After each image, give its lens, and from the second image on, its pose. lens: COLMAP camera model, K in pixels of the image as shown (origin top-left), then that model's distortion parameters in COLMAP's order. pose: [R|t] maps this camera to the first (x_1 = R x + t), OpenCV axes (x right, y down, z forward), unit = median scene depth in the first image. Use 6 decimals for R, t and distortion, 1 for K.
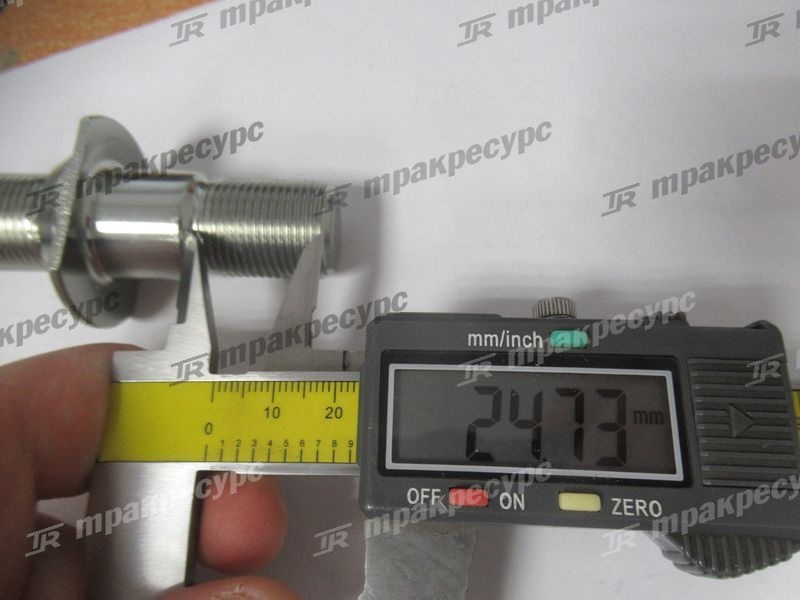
lens RADIAL K [[541.5, 0, 391.8], [0, 541.5, 303.4], [0, 0, 1]] dist [0.004953, 0.005824]
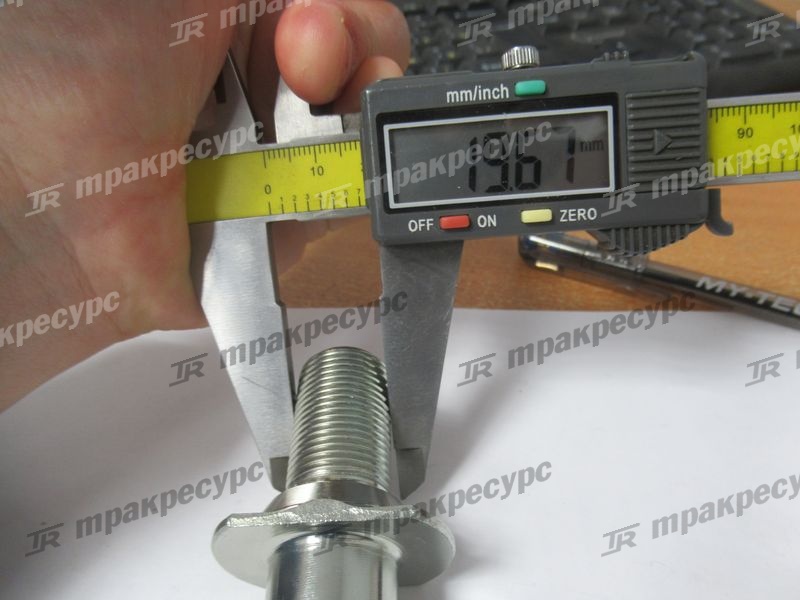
lens RADIAL K [[633.3, 0, 386.2], [0, 633.3, 294.0], [0, 0, 1]] dist [0.008350, -0.007299]
pose [[0.993812, -0.110964, -0.004981, -0.036400], [0.104061, 0.914431, 0.391136, -0.105456], [-0.038847, -0.389234, 0.920320, -0.489701]]
